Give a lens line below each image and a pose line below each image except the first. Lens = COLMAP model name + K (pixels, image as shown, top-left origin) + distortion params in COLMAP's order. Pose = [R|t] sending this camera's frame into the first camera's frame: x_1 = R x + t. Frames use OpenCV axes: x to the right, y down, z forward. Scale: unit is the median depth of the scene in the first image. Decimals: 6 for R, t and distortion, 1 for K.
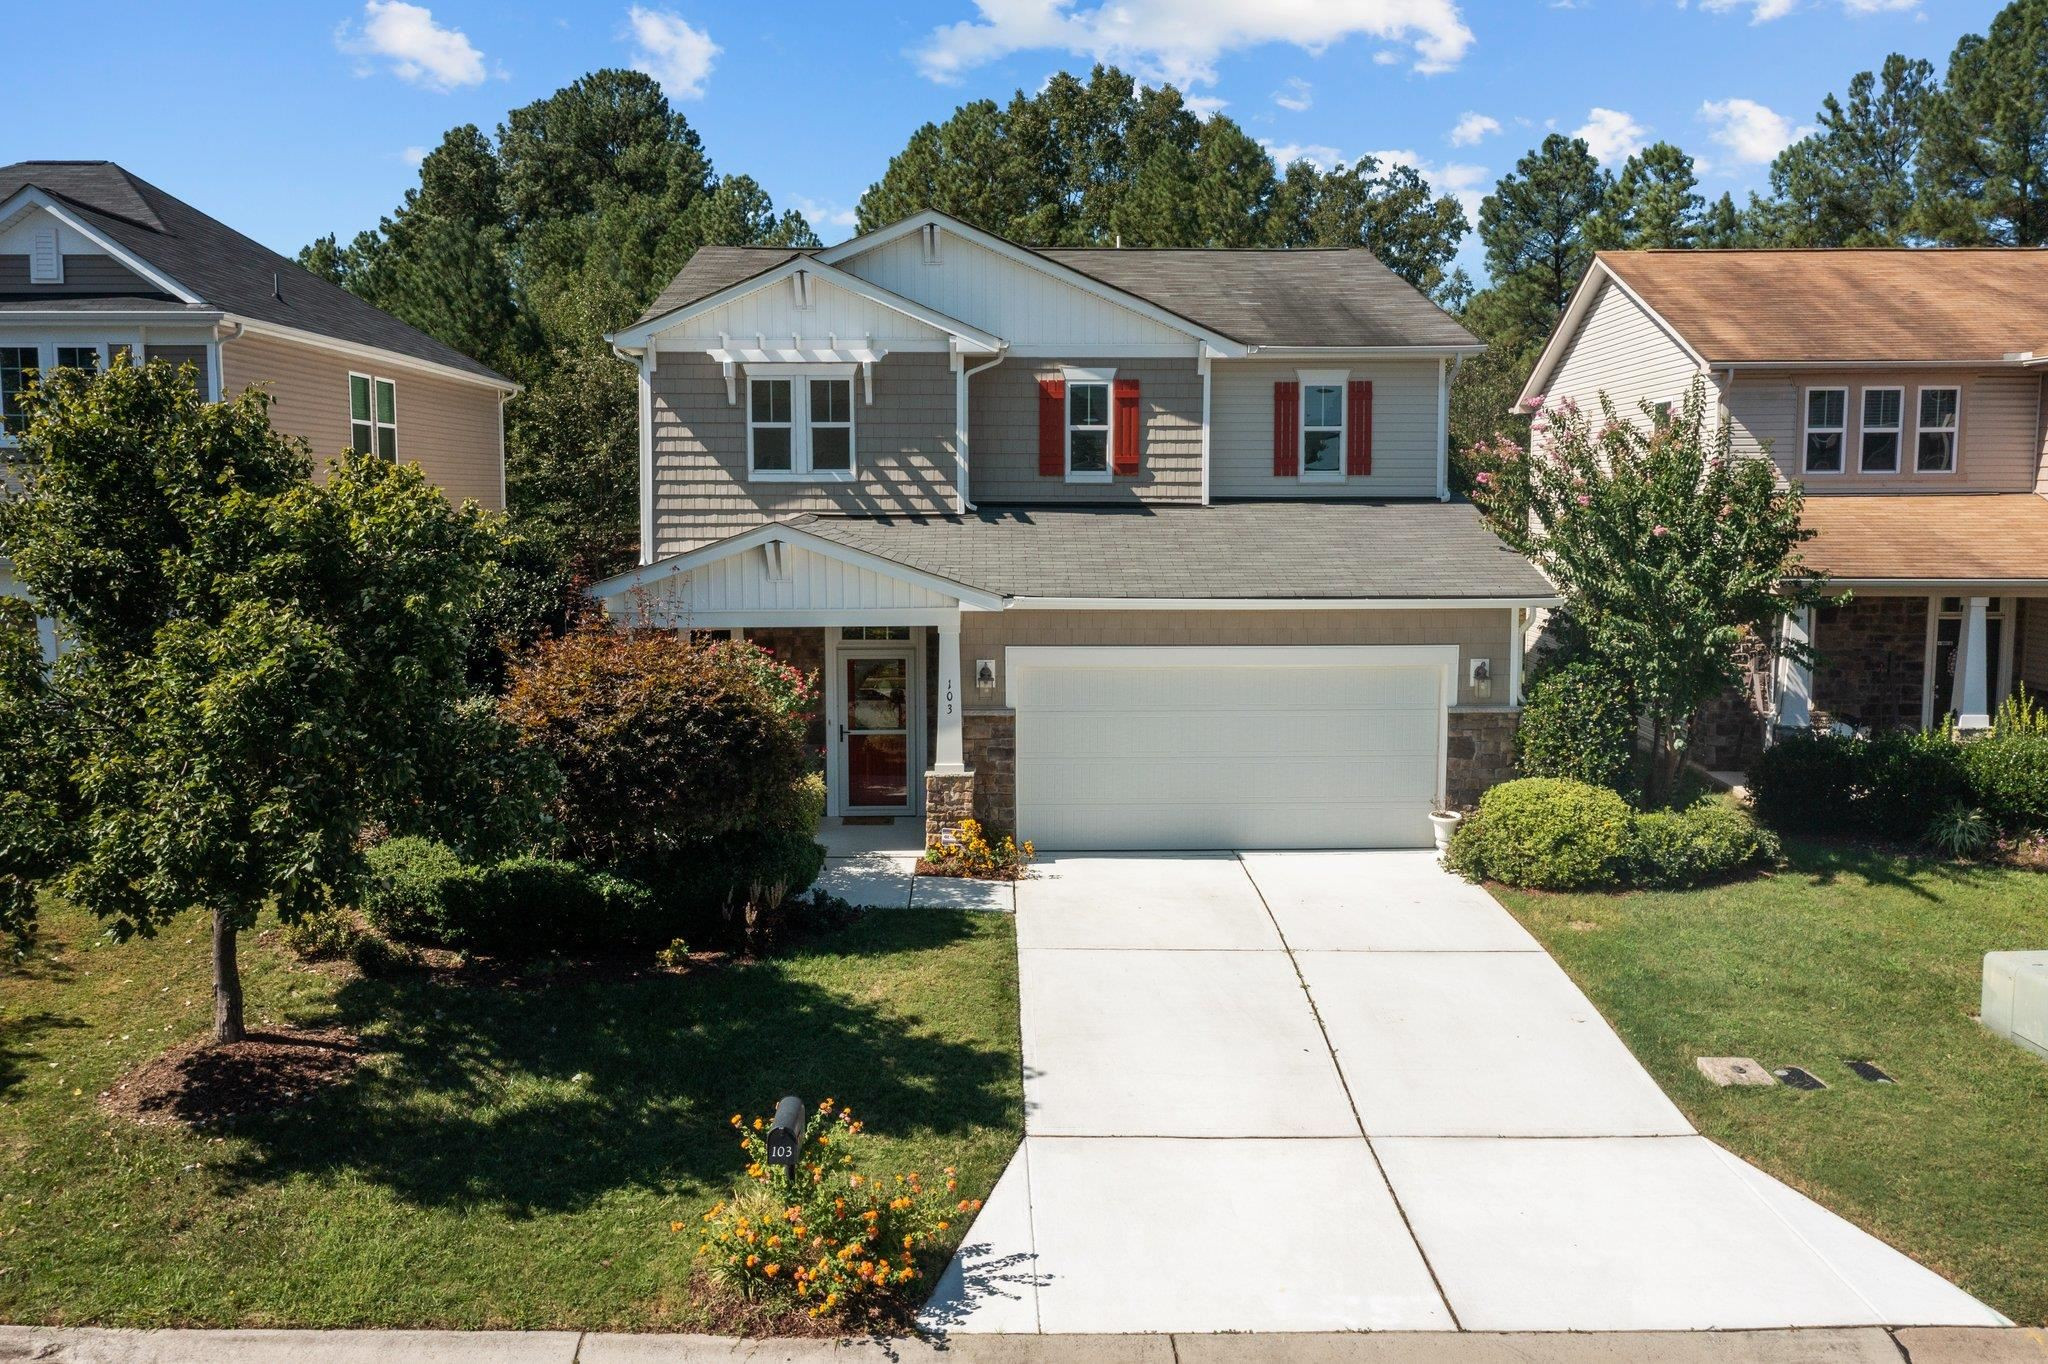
lens RADIAL K [[1704.5, 0, 1024.7], [0, 1704.5, 698.2], [0, 0, 1]] dist [-0.013313, 0.047613]
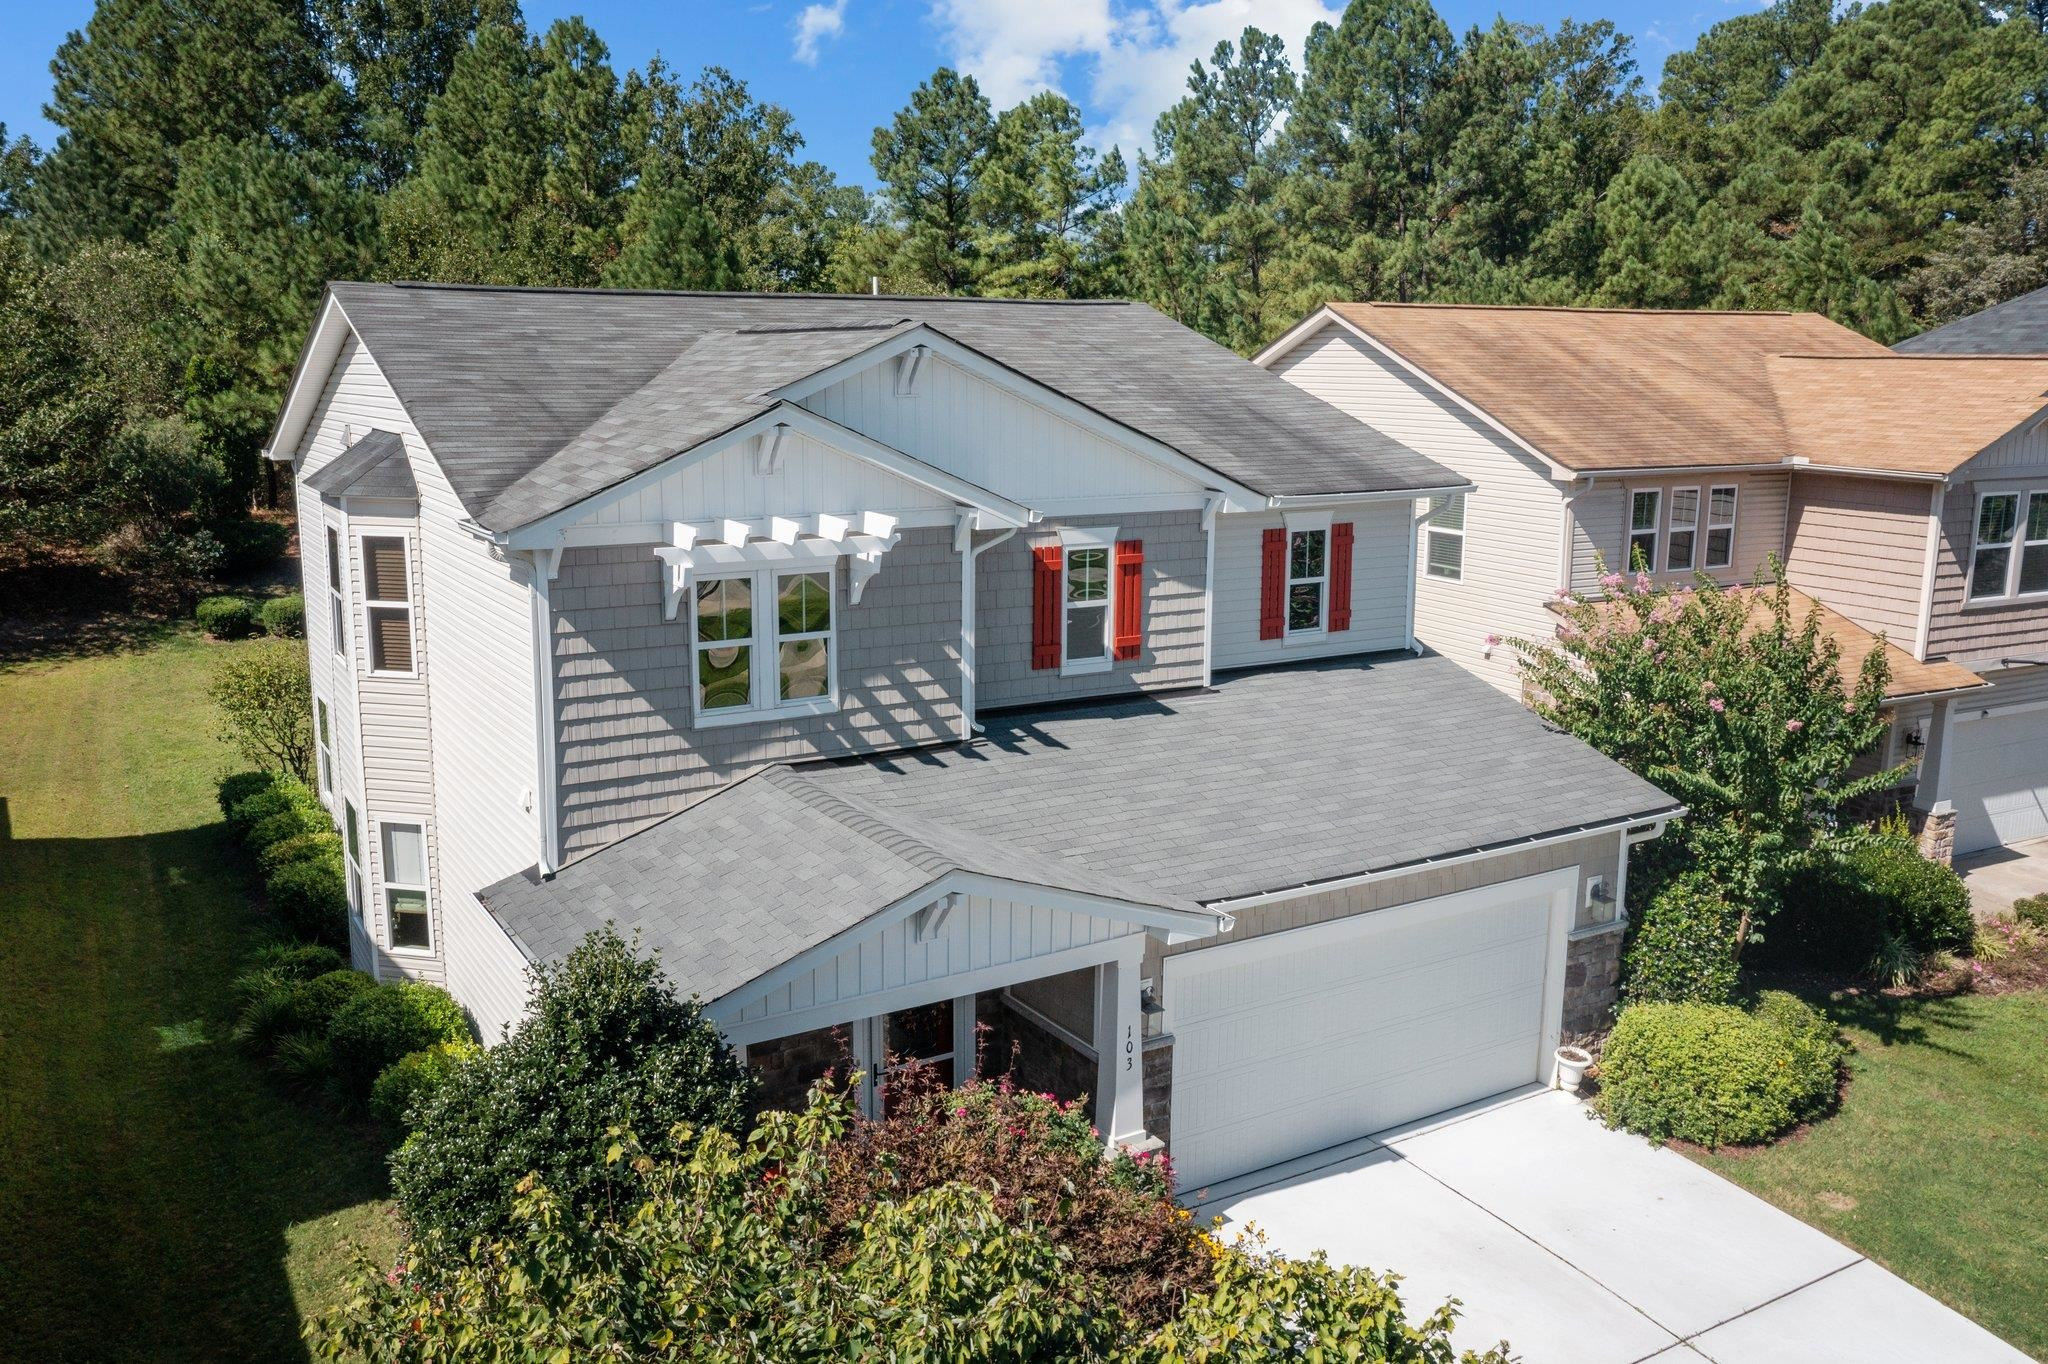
lens RADIAL K [[1704.5, 0, 1025.2], [0, 1704.5, 667.6], [0, 0, 1]] dist [-0.013313, 0.047613]
pose [[0.859668, -0.090548, 0.502765, -0.386346], [0.050537, 0.994412, 0.092682, -0.206787], [-0.508348, -0.054267, 0.859440, 0.351039]]
